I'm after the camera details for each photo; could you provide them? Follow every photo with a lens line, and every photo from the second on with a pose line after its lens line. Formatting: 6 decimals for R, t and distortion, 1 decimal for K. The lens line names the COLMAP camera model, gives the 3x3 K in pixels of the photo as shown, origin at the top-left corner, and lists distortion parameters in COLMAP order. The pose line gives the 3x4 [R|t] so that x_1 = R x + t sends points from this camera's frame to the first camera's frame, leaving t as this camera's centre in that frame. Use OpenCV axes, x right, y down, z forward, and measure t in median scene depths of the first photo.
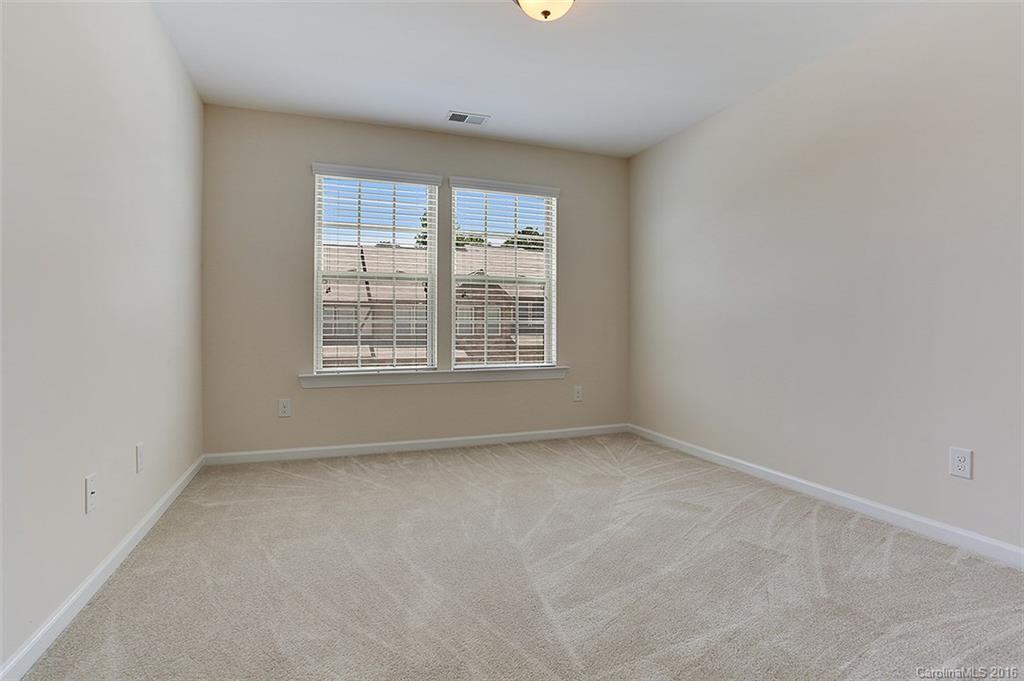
lens RADIAL K [[471.8, 0, 510.7], [0, 471.8, 333.8], [0, 0, 1]] dist [-0.002268, -0.000056]
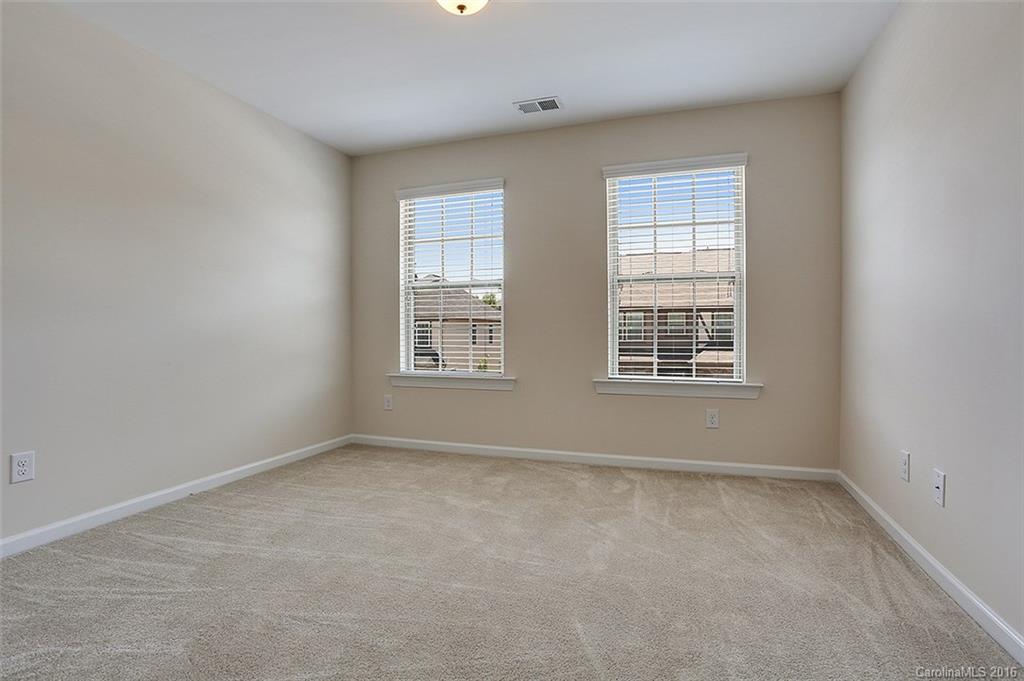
lens RADIAL K [[508.8, 0, 512.5], [0, 508.8, 345.5], [0, 0, 1]] dist [-0.001853, 0.000580]
pose [[0.799024, 0.015007, -0.601111, 0.294028], [-0.008518, 0.999871, 0.013641, -0.001617], [0.601238, -0.005780, 0.799049, 0.099454]]
